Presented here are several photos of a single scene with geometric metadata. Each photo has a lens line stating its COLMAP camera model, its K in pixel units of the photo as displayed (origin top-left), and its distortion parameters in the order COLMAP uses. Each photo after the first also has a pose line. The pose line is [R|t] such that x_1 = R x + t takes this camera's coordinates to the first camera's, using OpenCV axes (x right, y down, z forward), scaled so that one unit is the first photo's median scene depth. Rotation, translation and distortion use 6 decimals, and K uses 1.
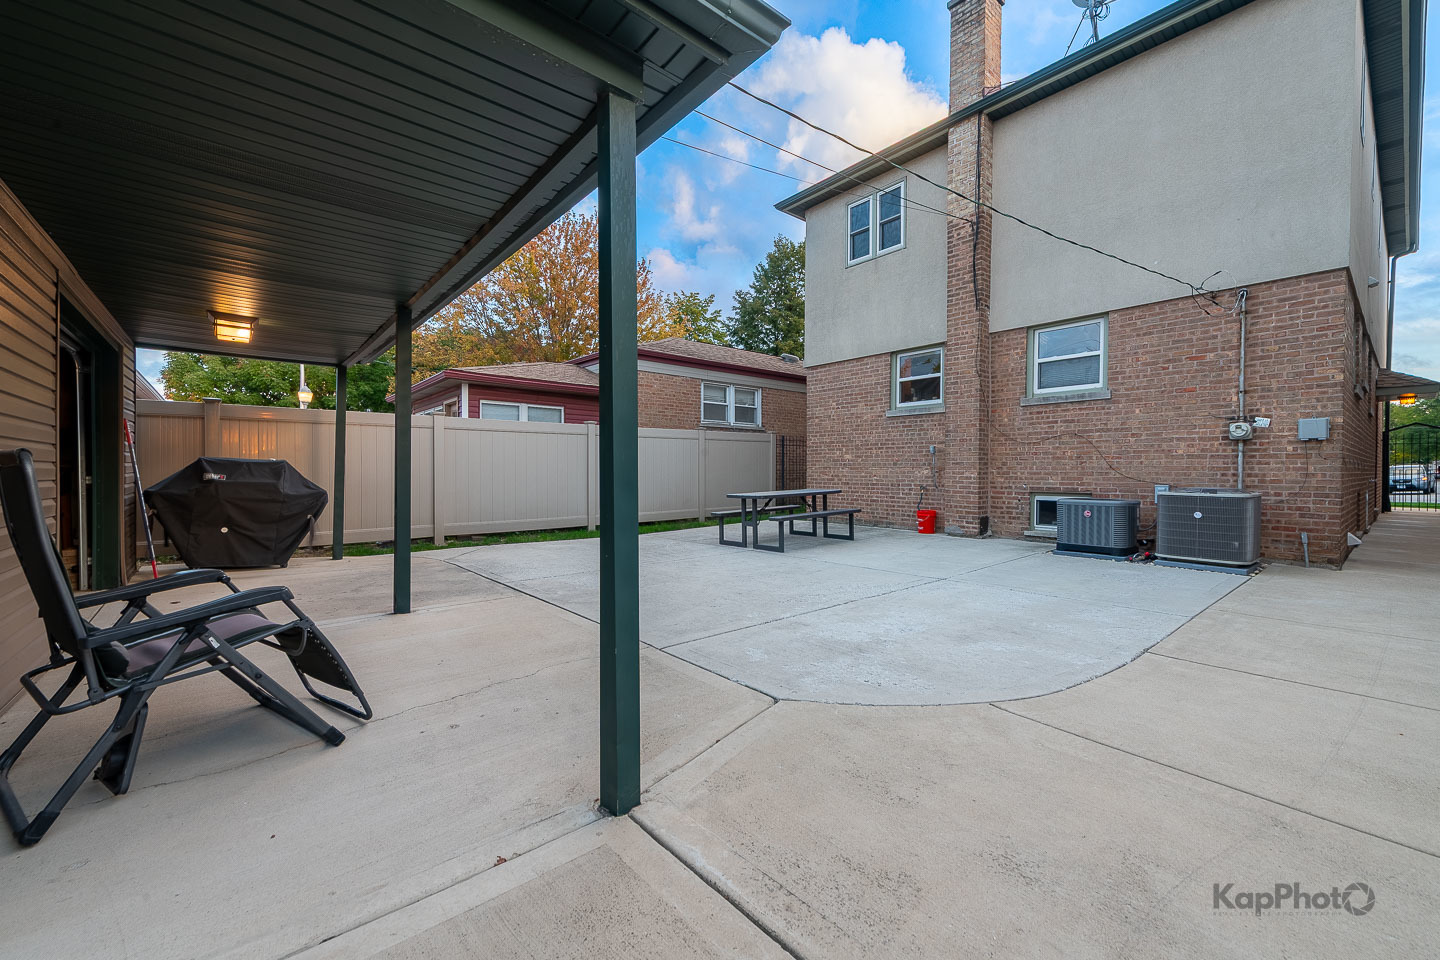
lens RADIAL K [[565.2, 0, 724.6], [0, 565.2, 477.1], [0, 0, 1]] dist [0.006776, -0.001479]
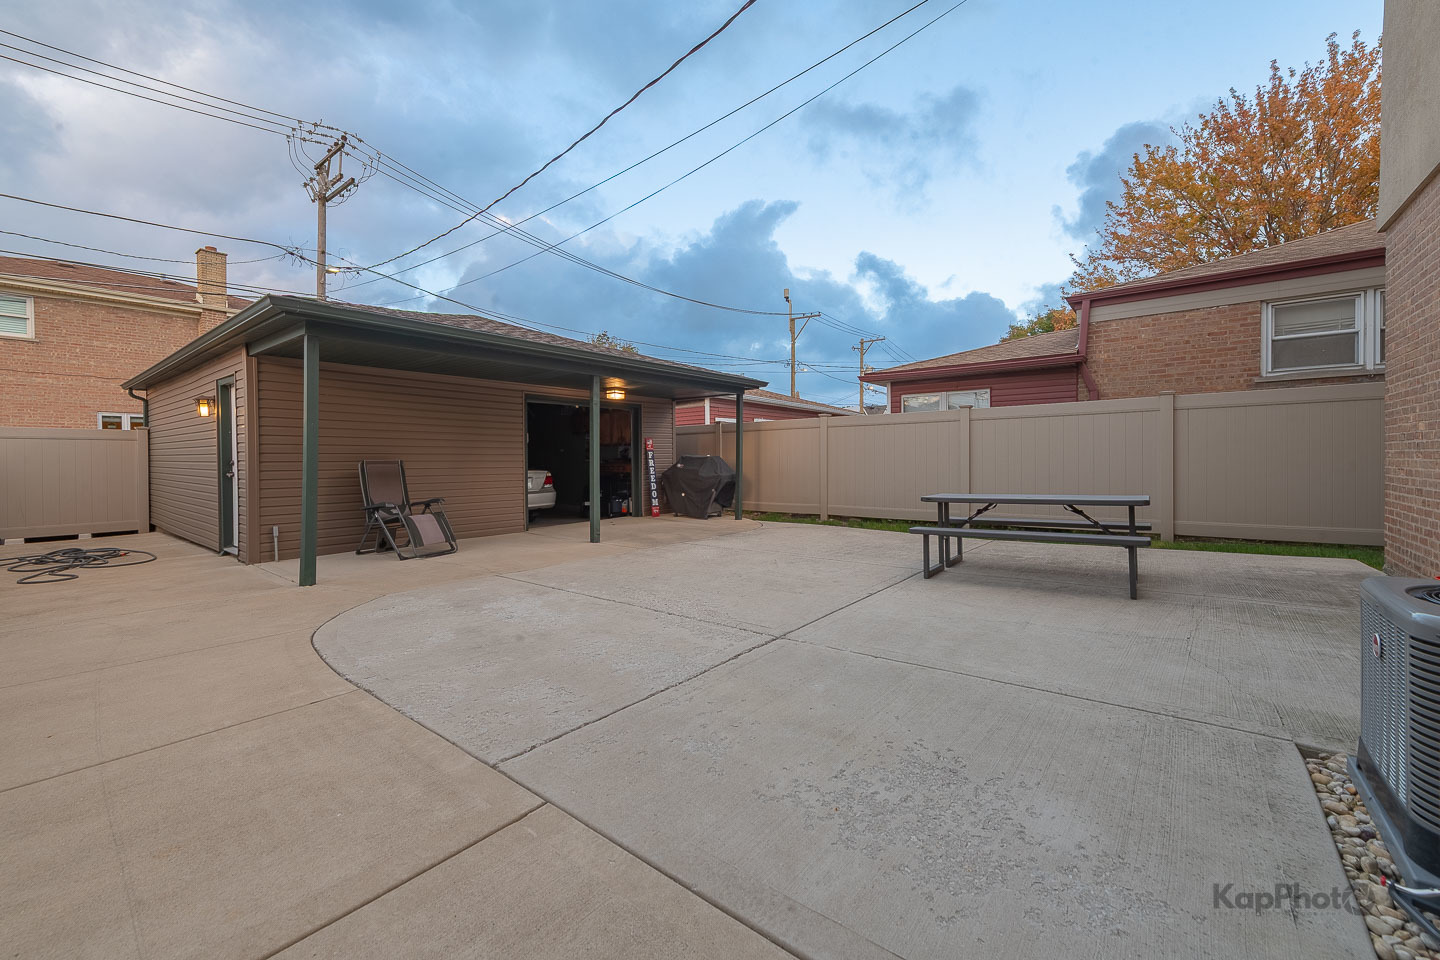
lens RADIAL K [[565.2, 0, 725.8], [0, 565.2, 470.1], [0, 0, 1]] dist [0.006776, -0.001479]
pose [[0.187195, 0.016979, -0.982176, 0.489788], [-0.004293, 0.999855, 0.016467, -0.008566], [0.982313, 0.001134, 0.187241, 0.407985]]
